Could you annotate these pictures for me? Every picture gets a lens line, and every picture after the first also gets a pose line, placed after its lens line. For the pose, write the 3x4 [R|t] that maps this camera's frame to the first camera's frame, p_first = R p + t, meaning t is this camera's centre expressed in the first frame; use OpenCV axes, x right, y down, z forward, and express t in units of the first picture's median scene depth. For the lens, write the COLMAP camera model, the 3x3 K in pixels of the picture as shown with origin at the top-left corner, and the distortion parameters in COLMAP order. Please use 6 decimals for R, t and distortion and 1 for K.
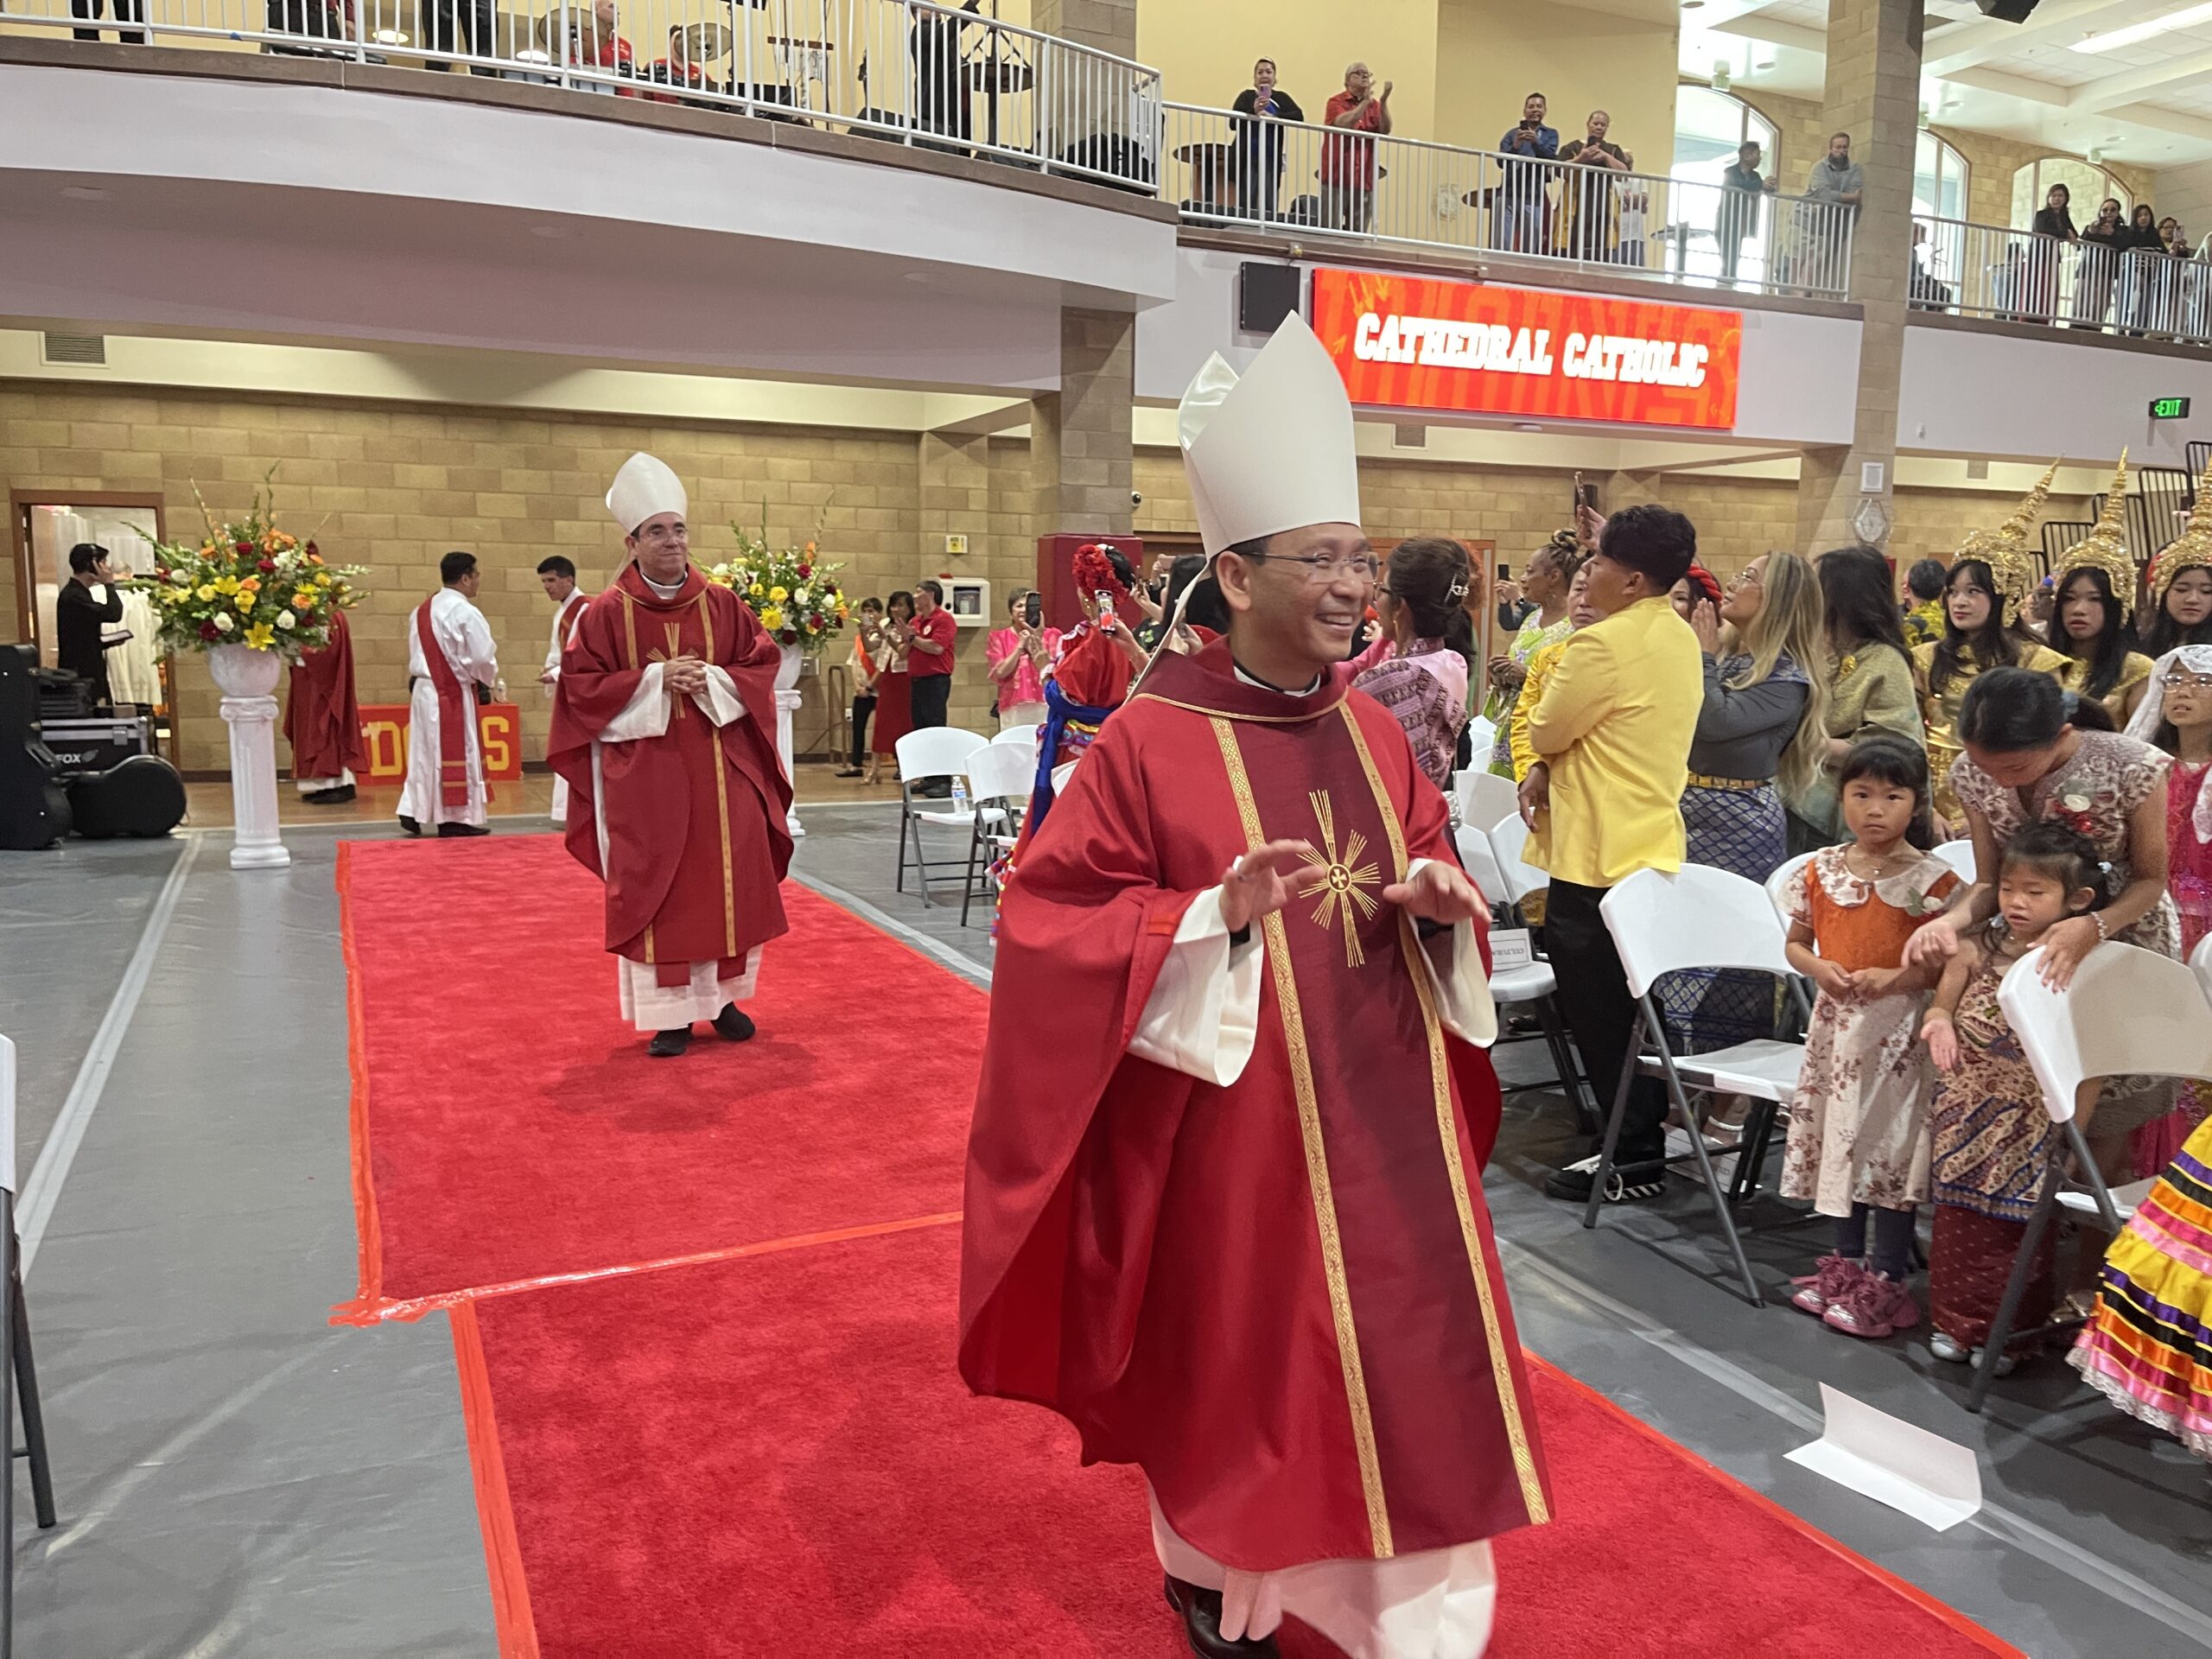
lens RADIAL K [[1668.3, 0, 1105.4], [0, 1668.3, 834.8], [0, 0, 1]] dist [0.013941, -0.035059]
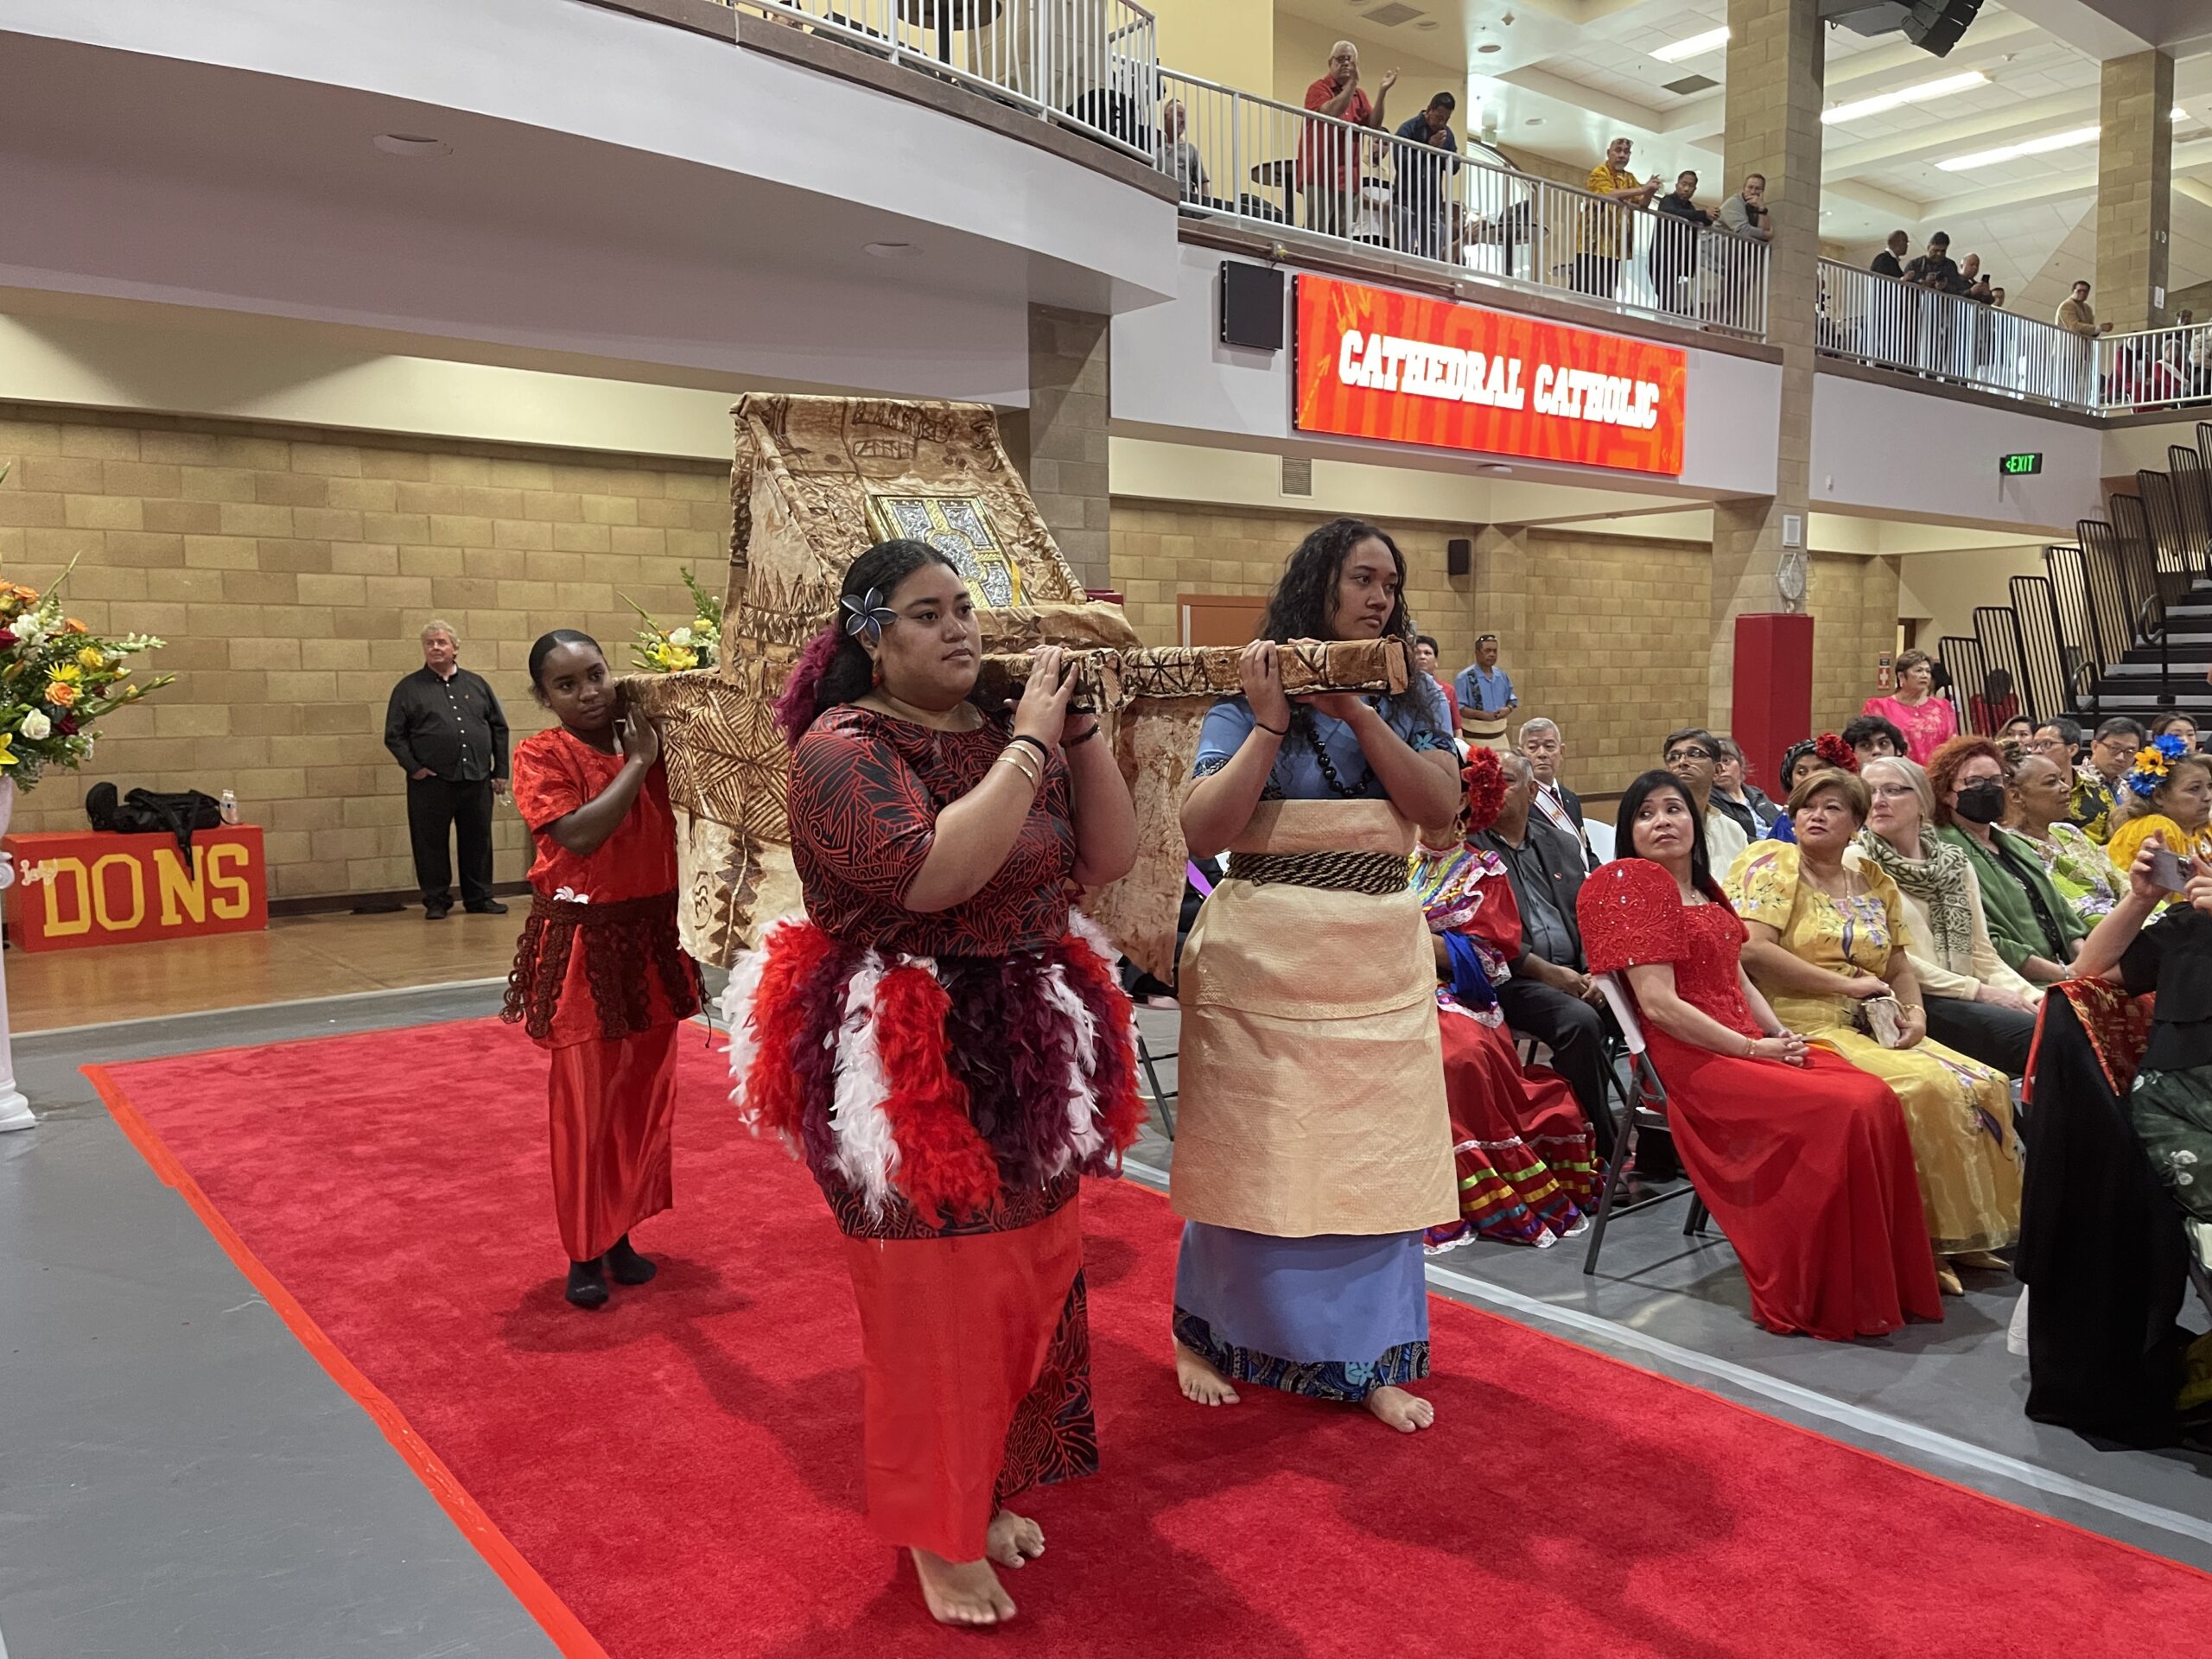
lens RADIAL K [[1668.3, 0, 1100.0], [0, 1668.3, 826.0], [0, 0, 1]] dist [0.013941, -0.035059]
pose [[0.971742, -0.034445, 0.233518, -0.164995], [0.044635, 0.998262, -0.038490, -0.033310], [-0.231786, 0.047825, 0.971590, 0.210617]]
